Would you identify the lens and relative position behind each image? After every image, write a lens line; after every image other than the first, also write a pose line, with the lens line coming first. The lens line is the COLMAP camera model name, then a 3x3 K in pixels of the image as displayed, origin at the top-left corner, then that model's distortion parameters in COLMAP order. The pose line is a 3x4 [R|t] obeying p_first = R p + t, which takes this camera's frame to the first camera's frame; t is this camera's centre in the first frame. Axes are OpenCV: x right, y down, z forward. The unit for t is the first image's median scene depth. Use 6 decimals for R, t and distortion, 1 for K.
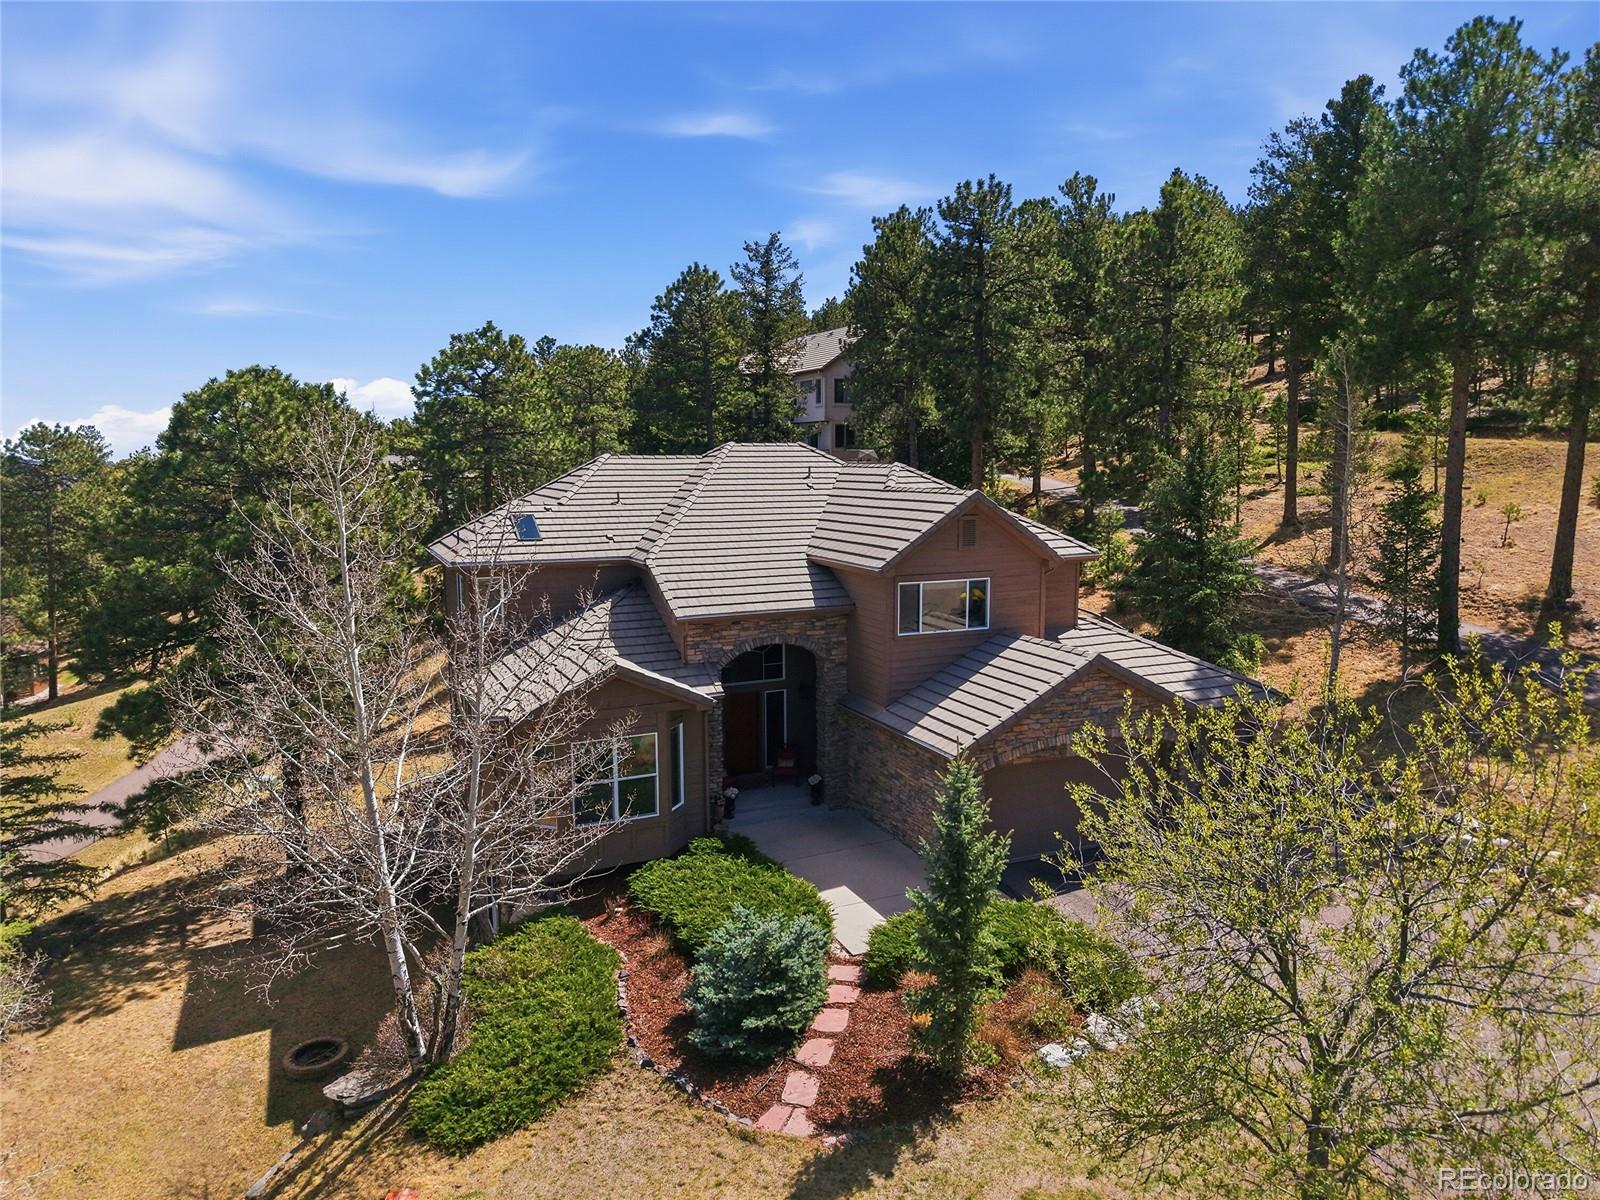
lens RADIAL K [[1071.9, 0, 798.1], [0, 1071.9, 594.3], [0, 0, 1]] dist [0.009373, -0.009341]
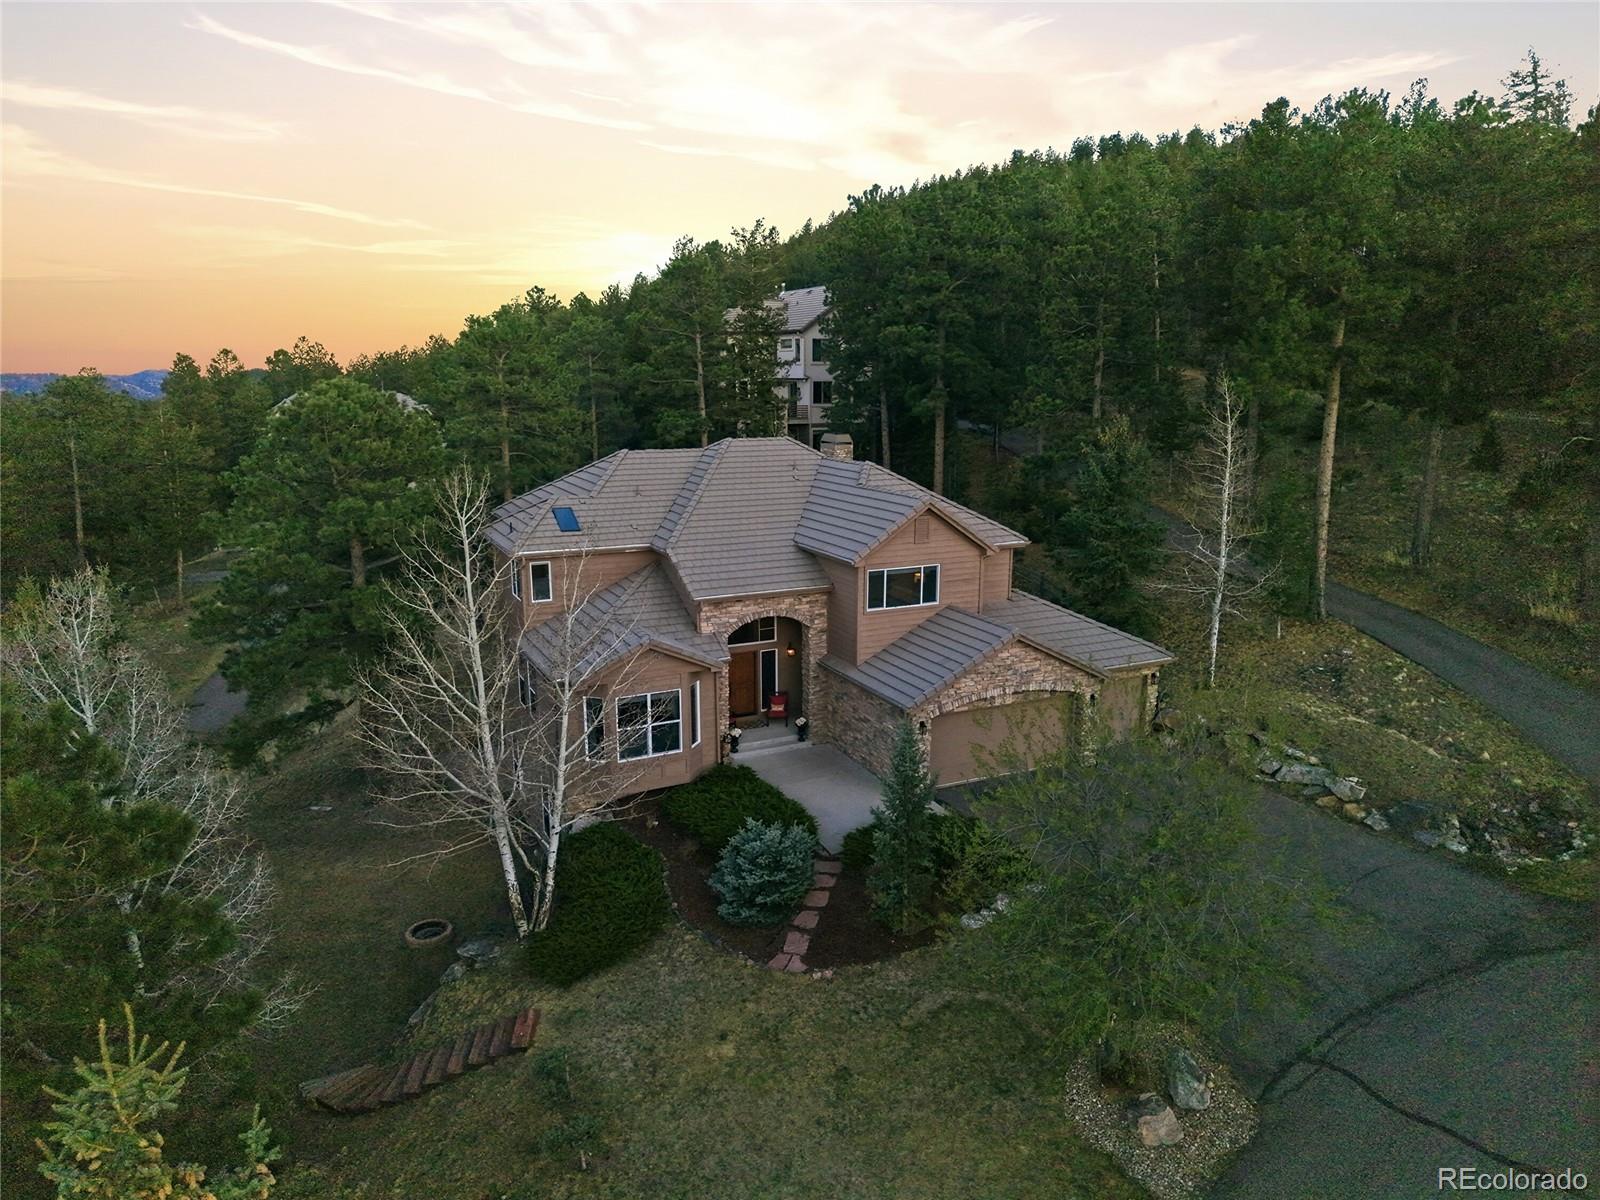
lens RADIAL K [[1071.9, 0, 800.2], [0, 1071.9, 600.6], [0, 0, 1]] dist [0.009373, -0.009341]
pose [[0.999668, -0.001982, 0.025702, -0.018538], [-0.000145, 0.996592, 0.082486, -0.077204], [-0.025778, -0.082462, 0.996261, -0.260461]]
